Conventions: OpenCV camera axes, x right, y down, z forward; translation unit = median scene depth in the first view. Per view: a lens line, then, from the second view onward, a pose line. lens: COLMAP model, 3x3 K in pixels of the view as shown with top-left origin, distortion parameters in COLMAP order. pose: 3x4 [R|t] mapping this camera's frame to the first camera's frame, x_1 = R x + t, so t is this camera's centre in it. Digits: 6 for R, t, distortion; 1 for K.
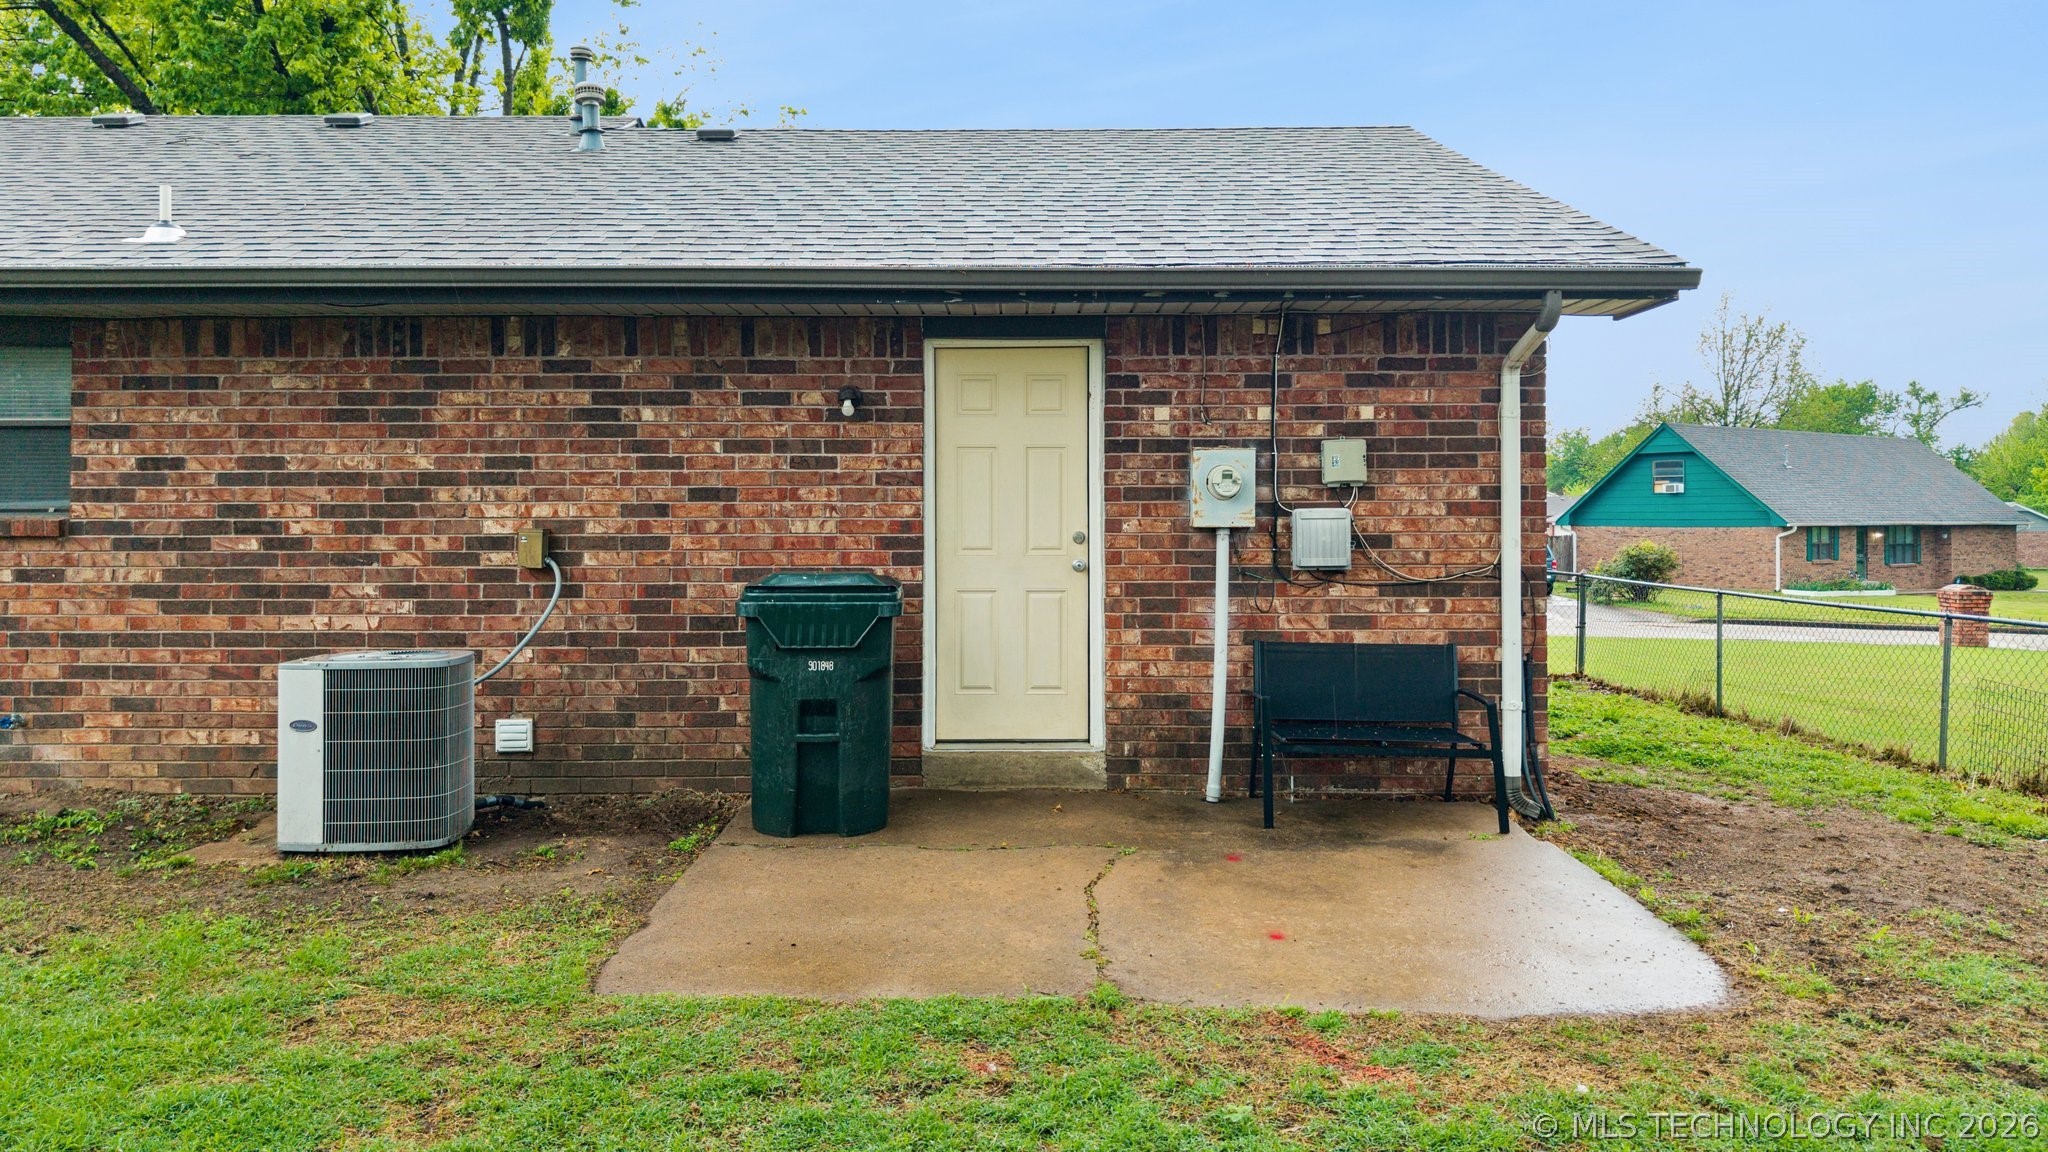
lens RADIAL K [[1327.0, 0, 1024.0], [0, 1327.0, 576.0], [0, 0, 1]] dist [0.109888, -0.113312]
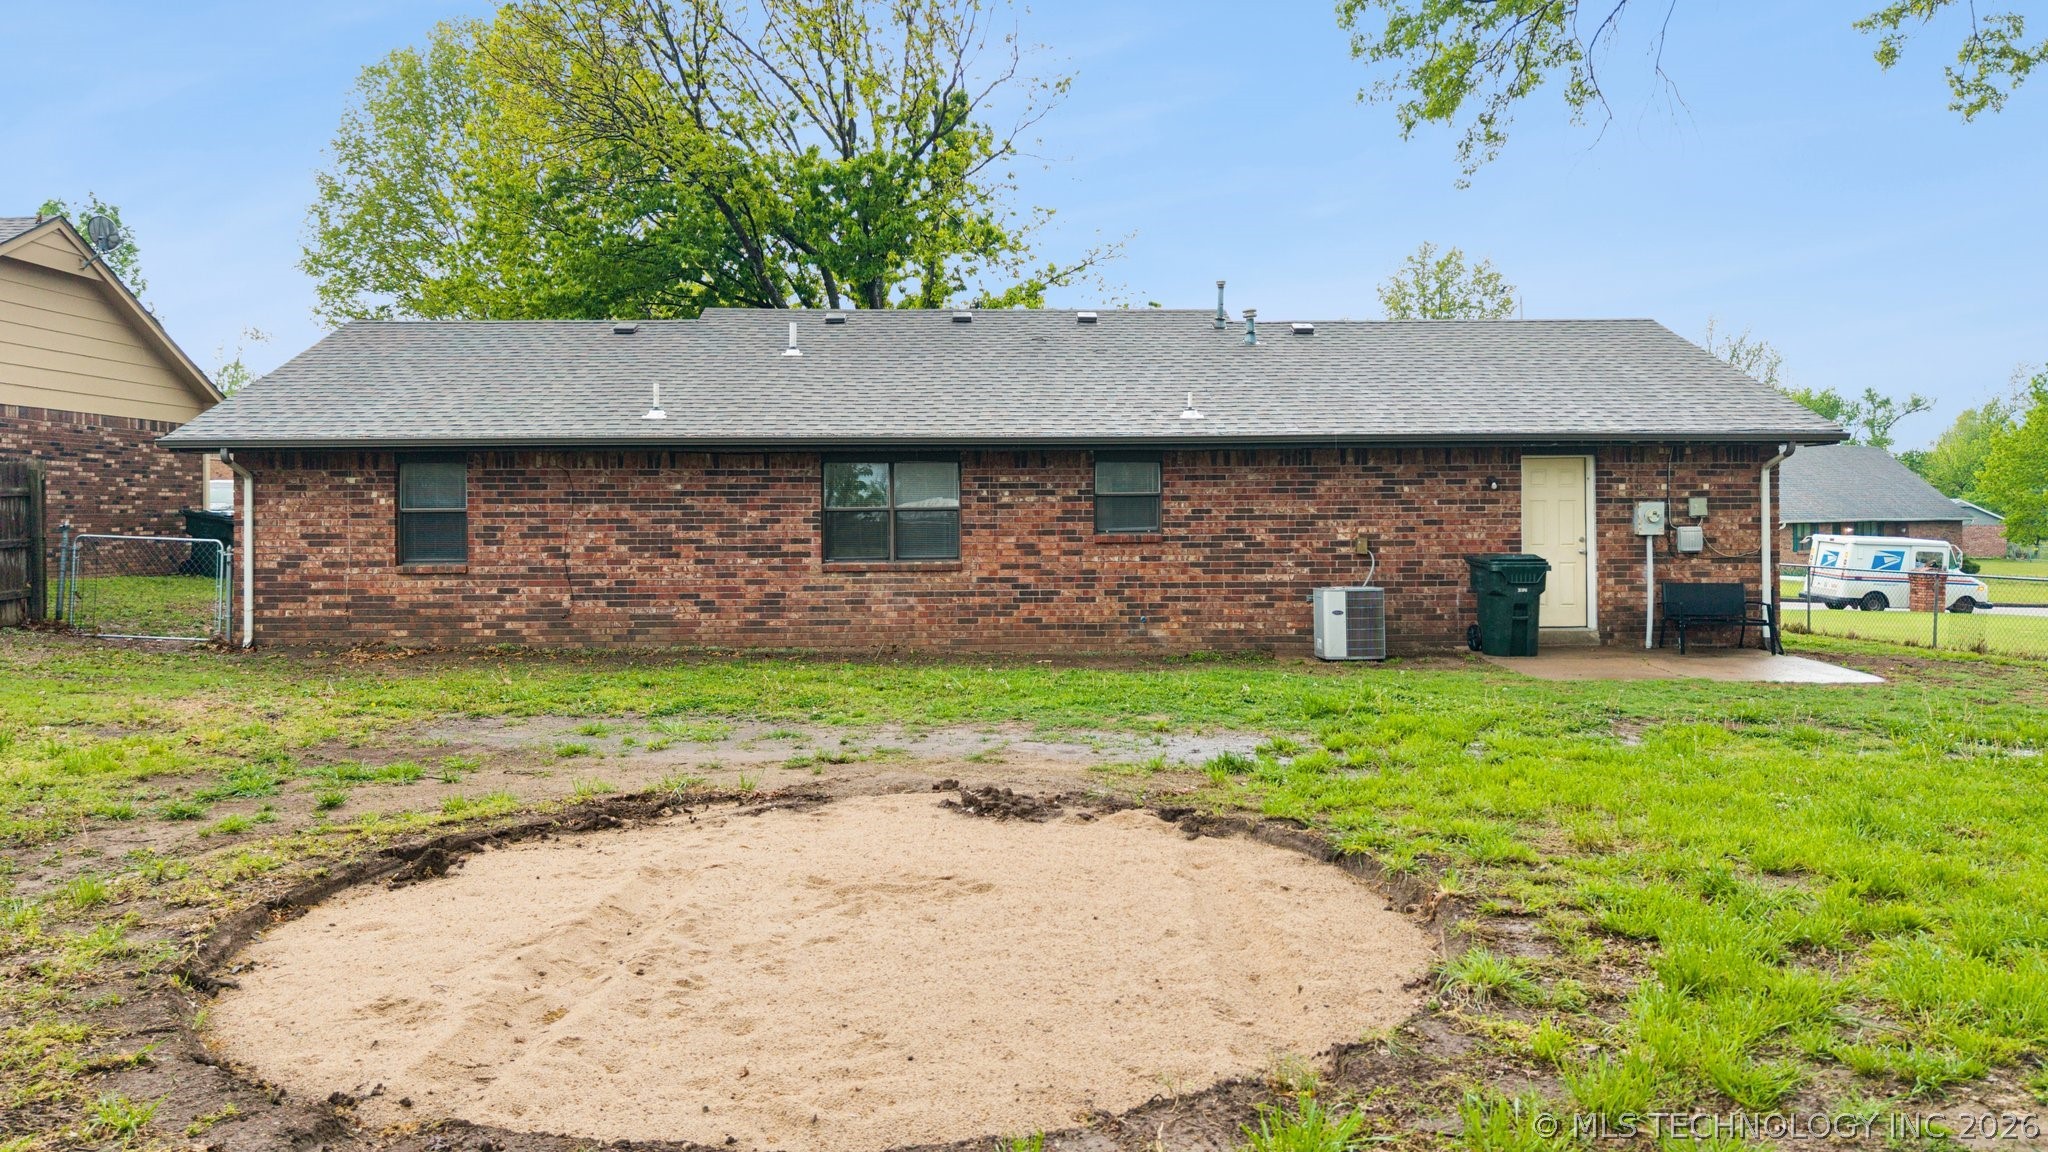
lens RADIAL K [[1365.2, 0, 1024.0], [0, 1365.2, 576.0], [0, 0, 1]] dist [0.028380, -0.047961]
pose [[0.999544, -0.006826, 0.029406, -1.030796], [0.006773, 0.999975, 0.001927, 0.024465], [-0.029419, -0.001727, 0.999566, -1.405414]]
